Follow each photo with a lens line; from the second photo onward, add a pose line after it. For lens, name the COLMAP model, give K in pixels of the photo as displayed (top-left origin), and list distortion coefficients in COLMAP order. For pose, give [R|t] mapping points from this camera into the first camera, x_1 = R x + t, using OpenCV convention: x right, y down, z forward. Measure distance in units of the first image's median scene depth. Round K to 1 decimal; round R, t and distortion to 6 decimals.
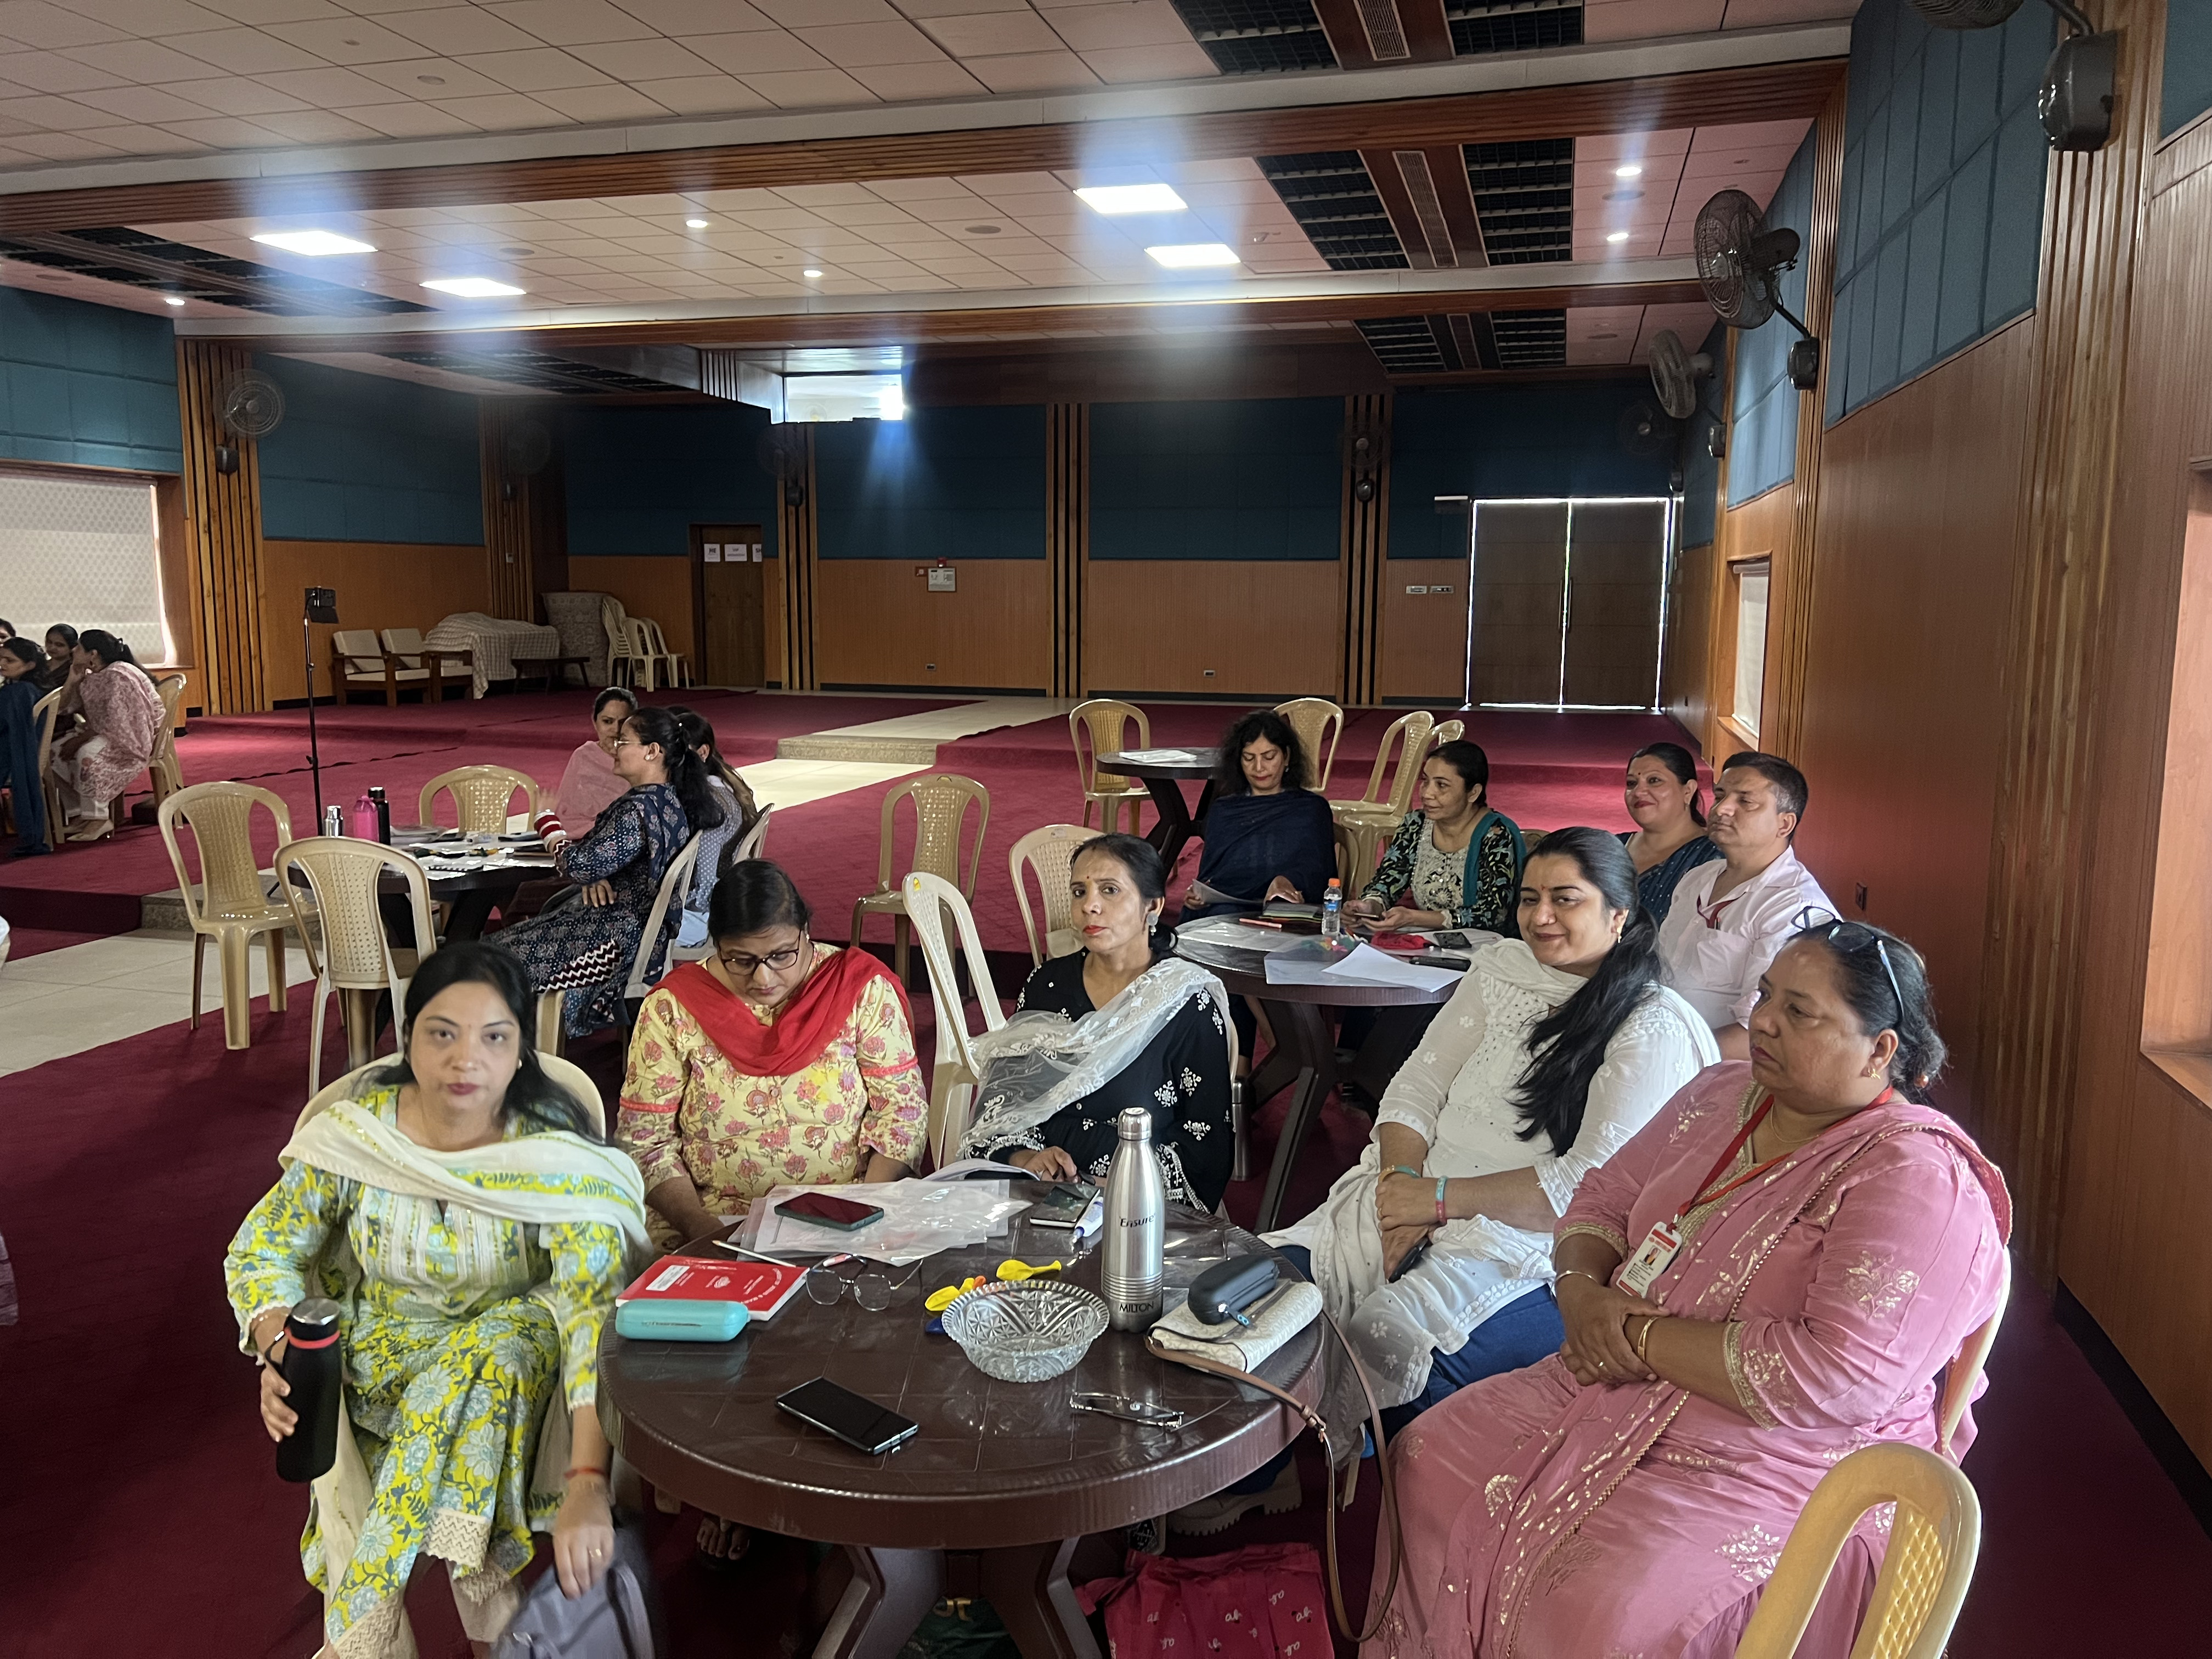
lens RADIAL K [[1675.6, 0, 1093.6], [0, 1675.6, 817.9], [0, 0, 1]] dist [0.032139, -0.036267]
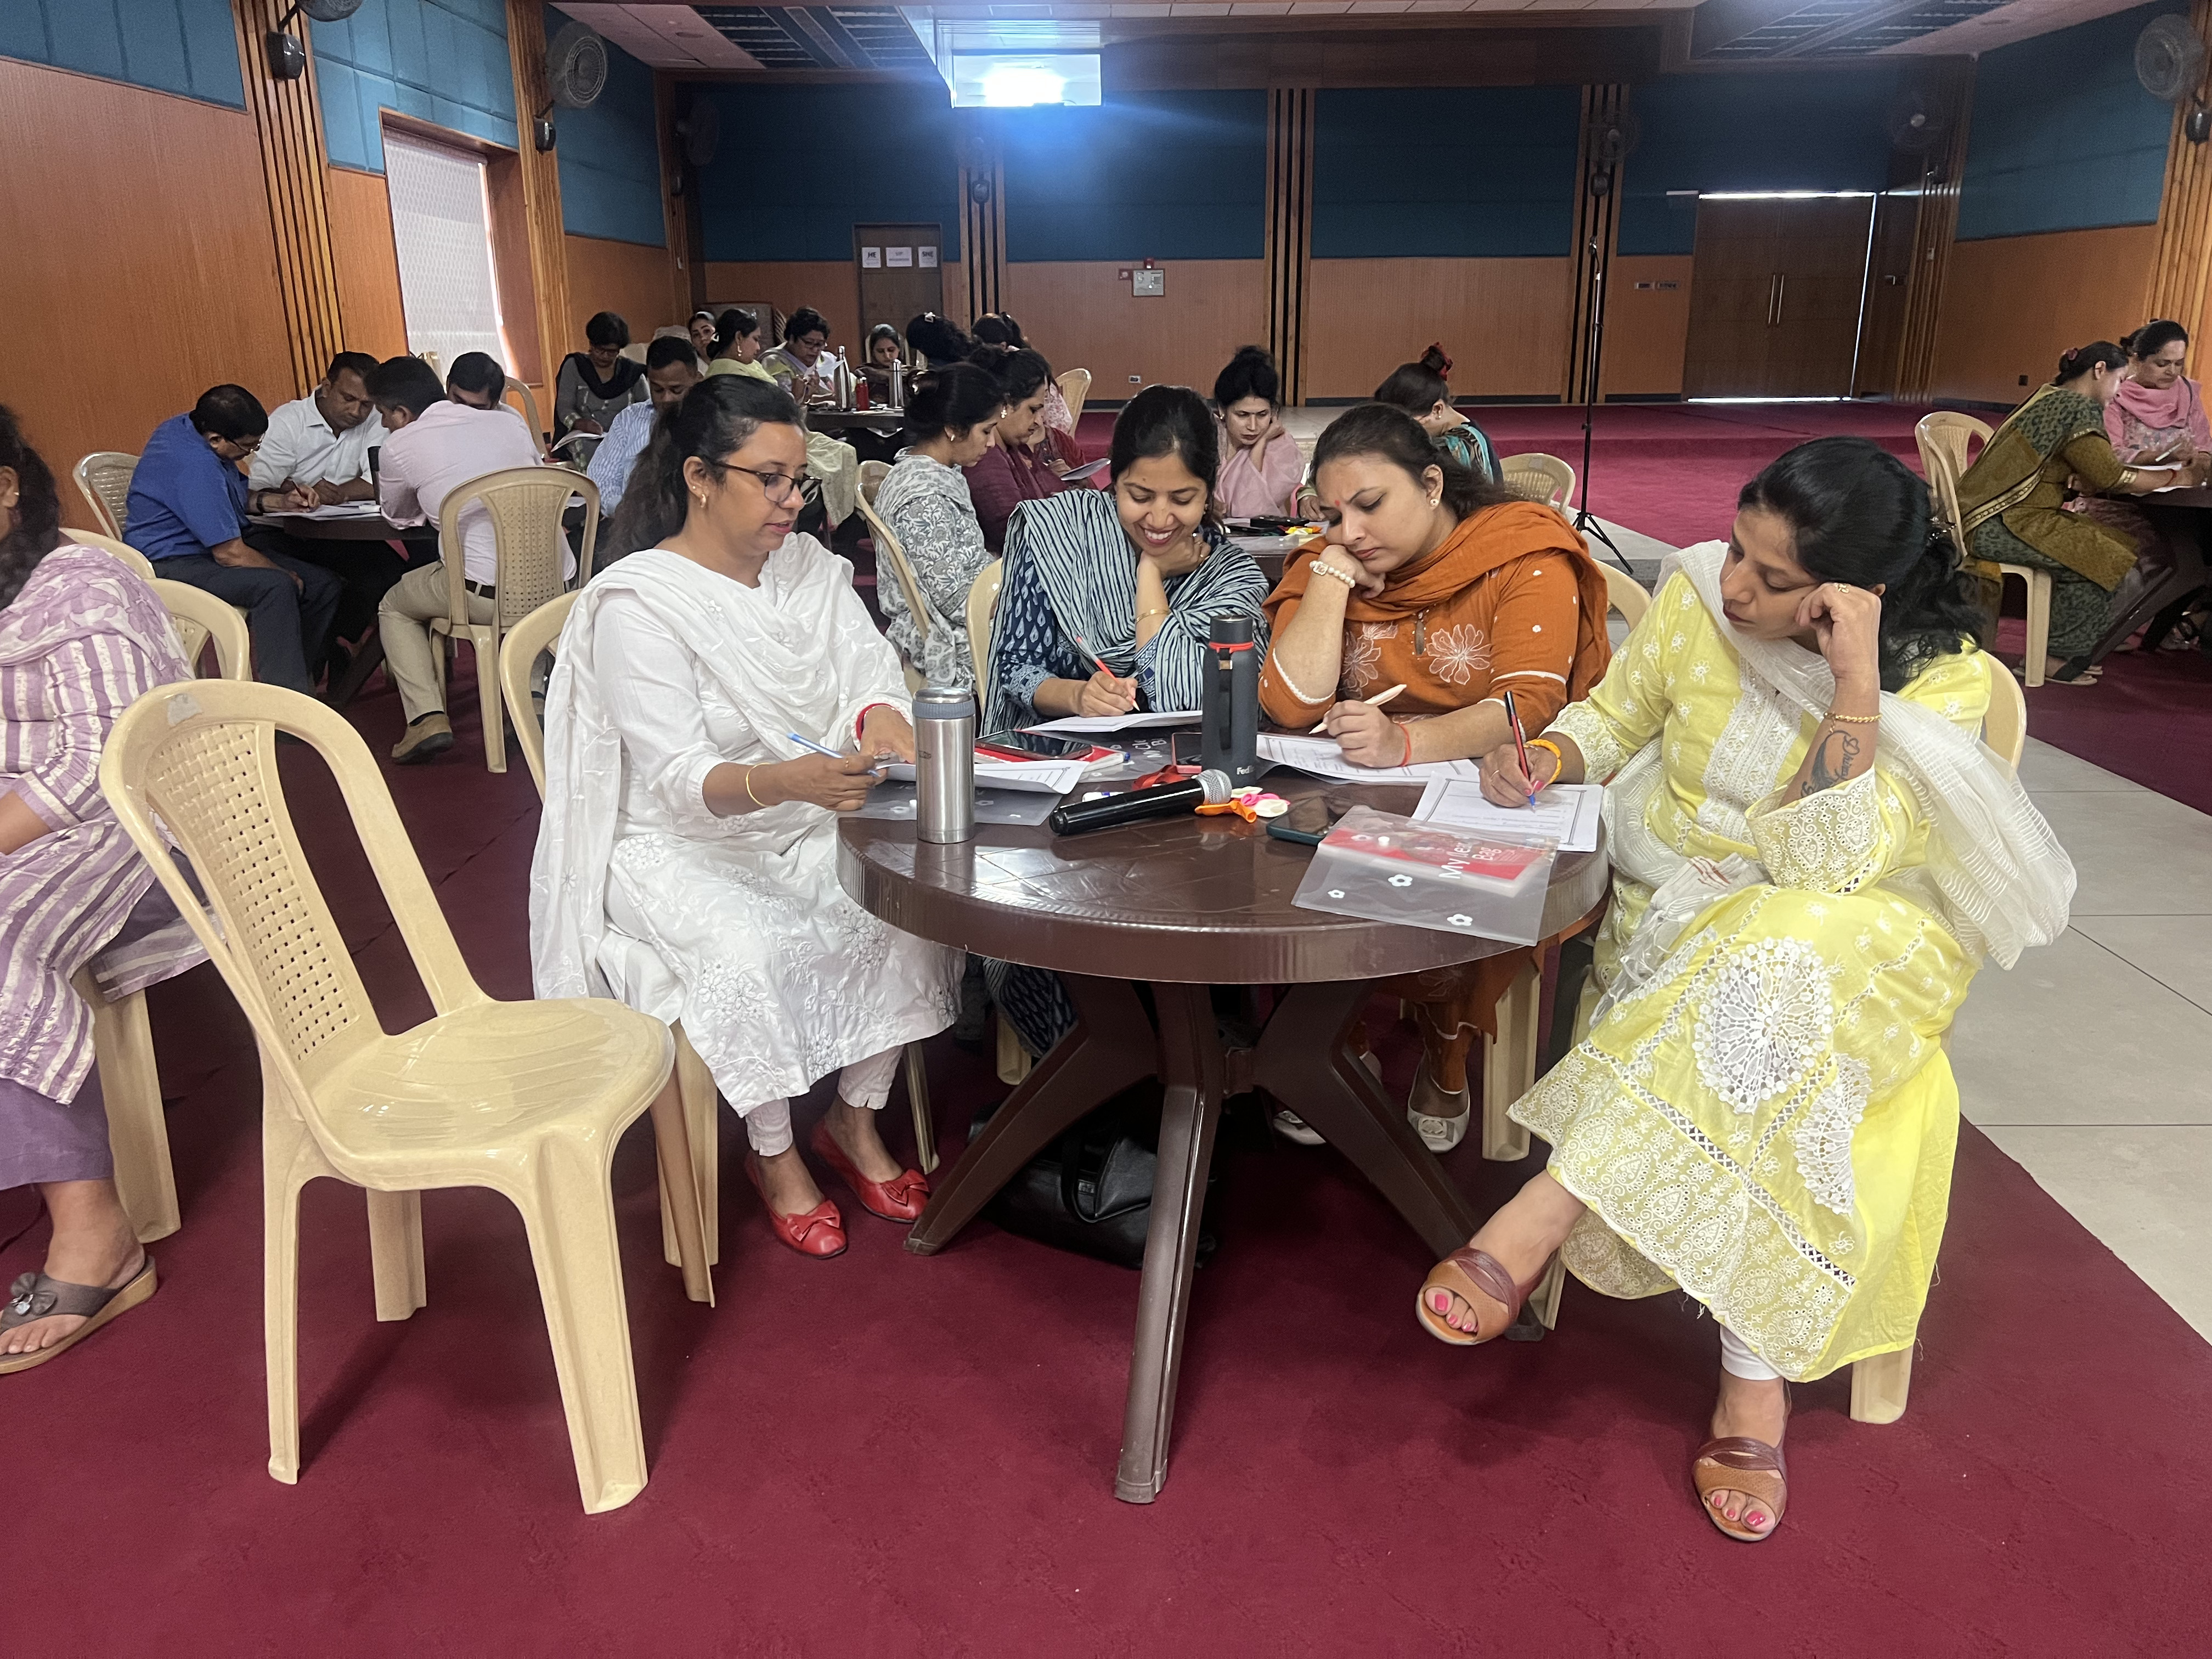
lens RADIAL K [[1662.9, 0, 1118.8], [0, 1662.9, 822.9], [0, 0, 1]] dist [0.037036, -0.045657]
pose [[0.958838, -0.096131, 0.267188, -0.512988], [0.054499, 0.985759, 0.159089, 0.013578], [-0.278676, -0.137979, 0.950422, 0.065846]]
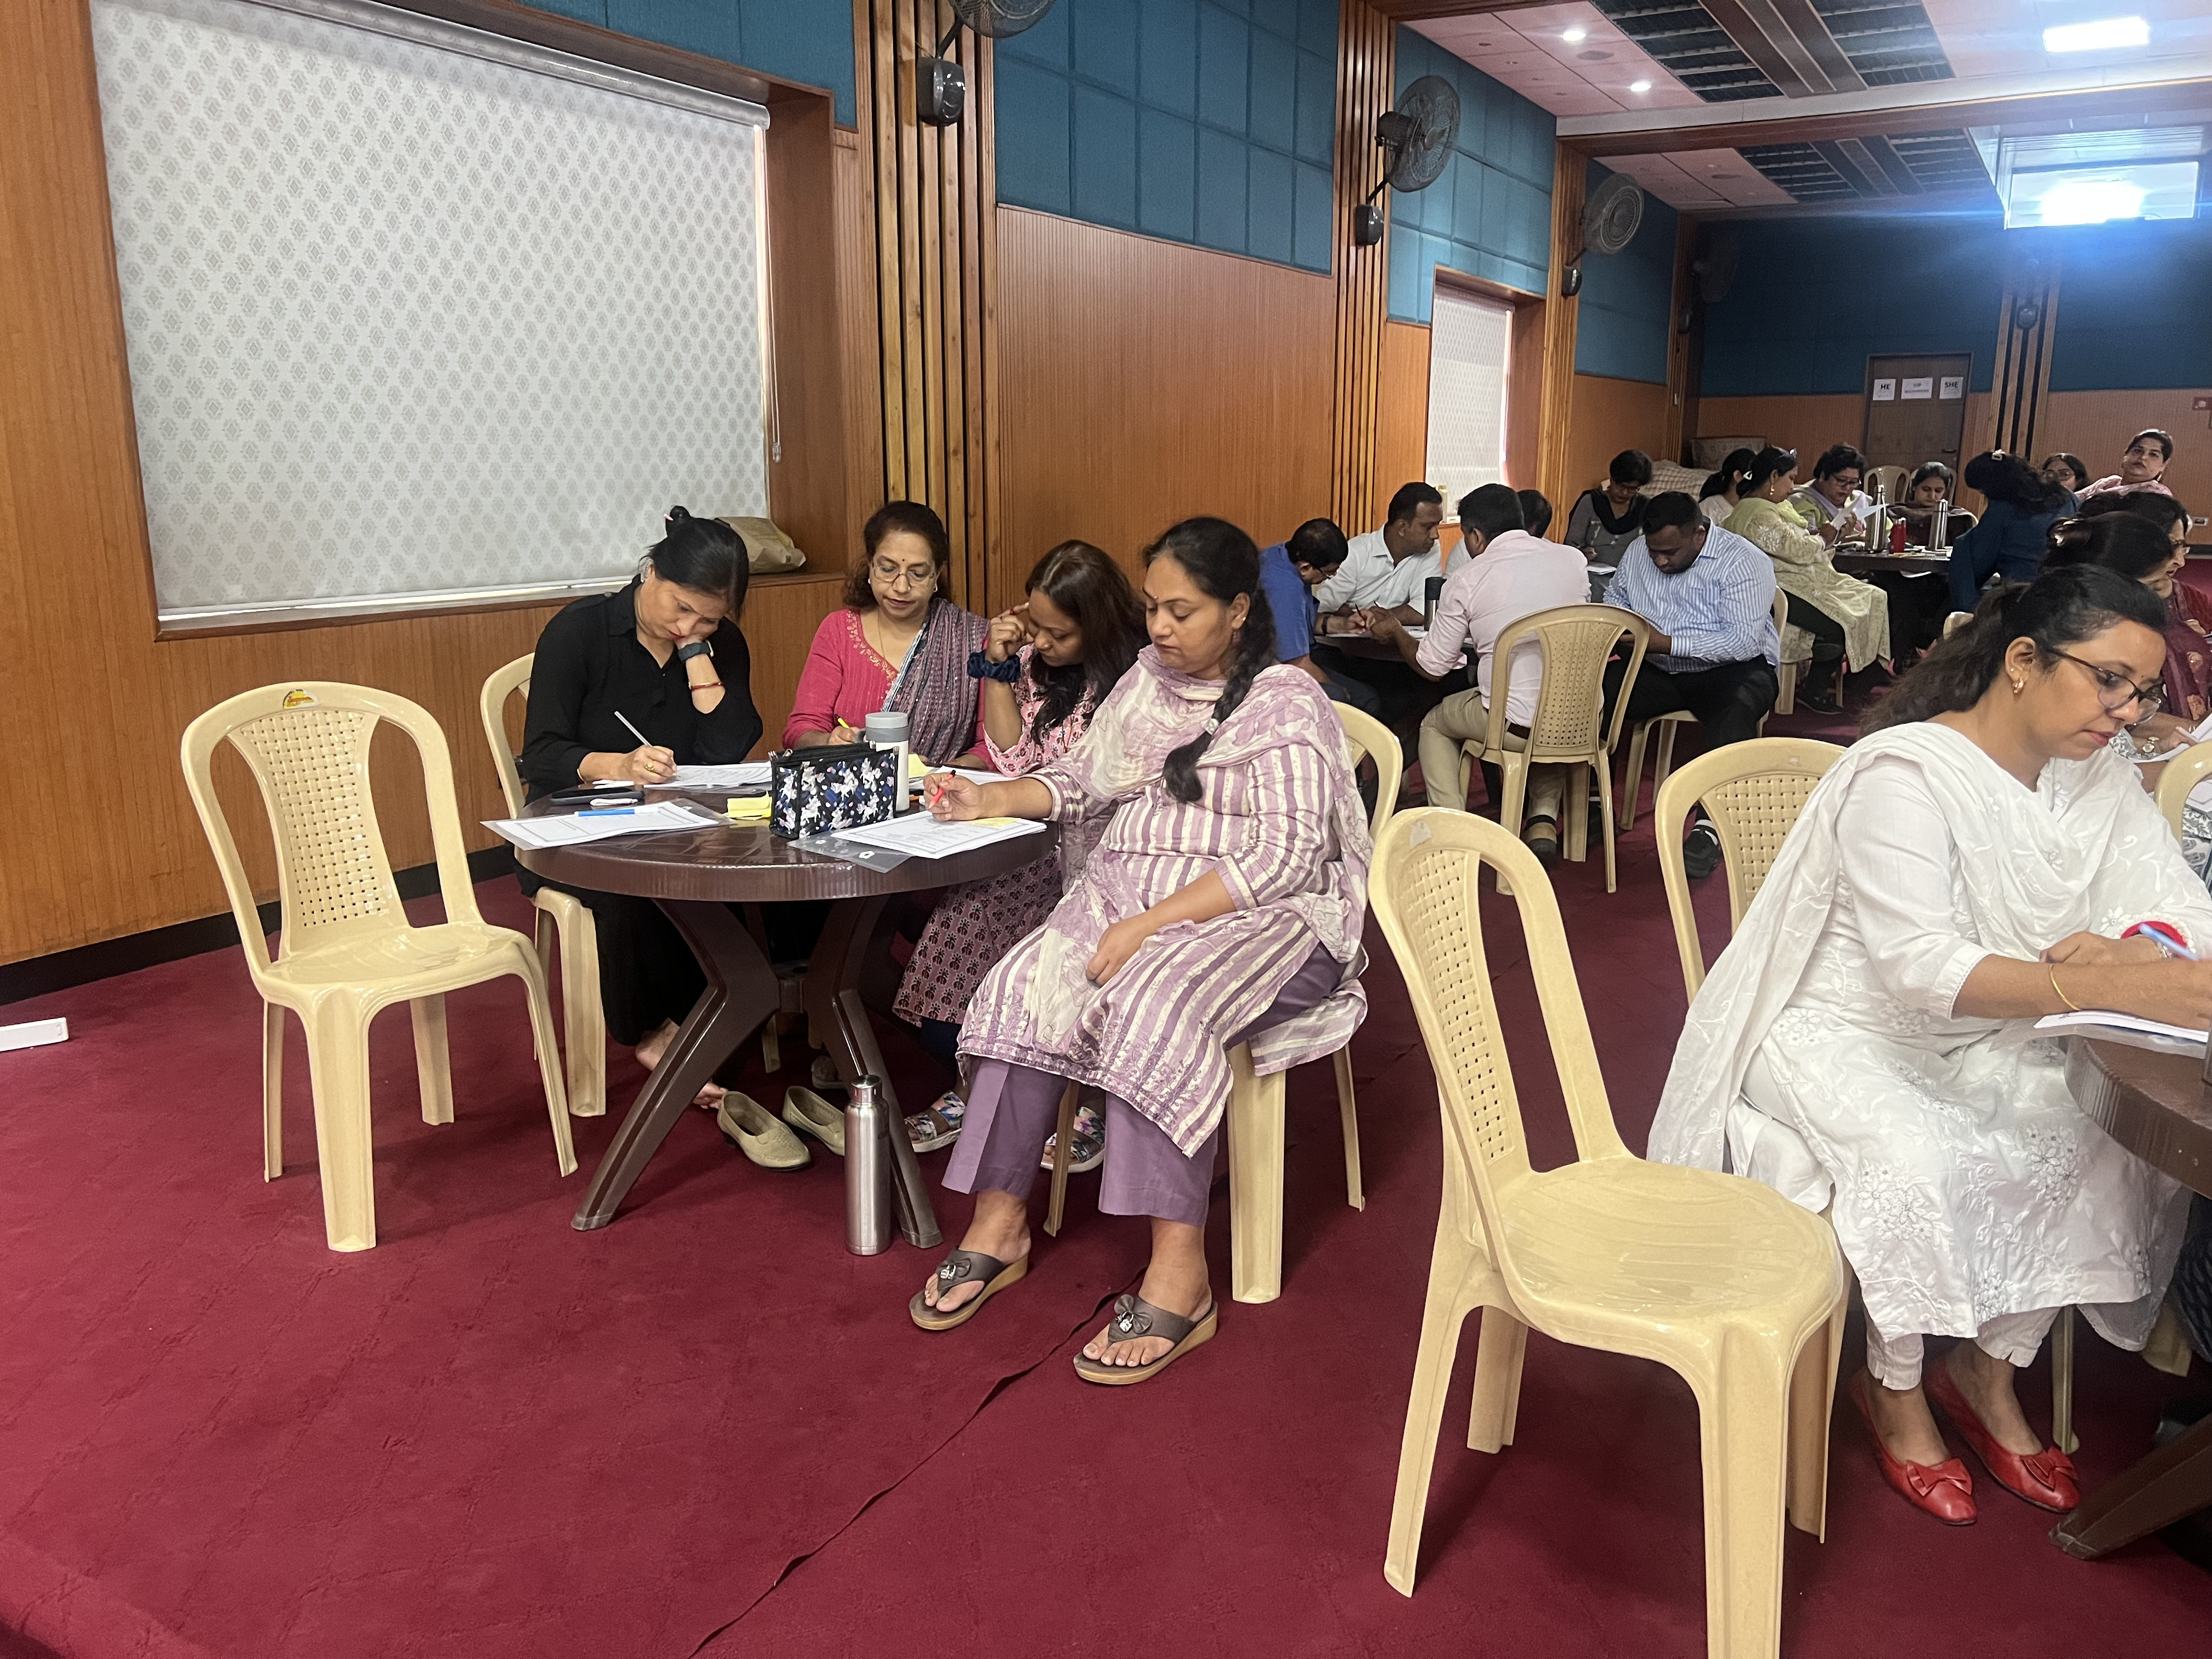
lens RADIAL K [[1662.9, 0, 1118.8], [0, 1662.9, 822.9], [0, 0, 1]] dist [0.037036, -0.045657]
pose [[0.968285, 0.042160, -0.246265, -0.534812], [-0.023825, 0.996749, 0.076964, 0.011124], [0.248709, -0.068656, 0.966142, 0.070840]]
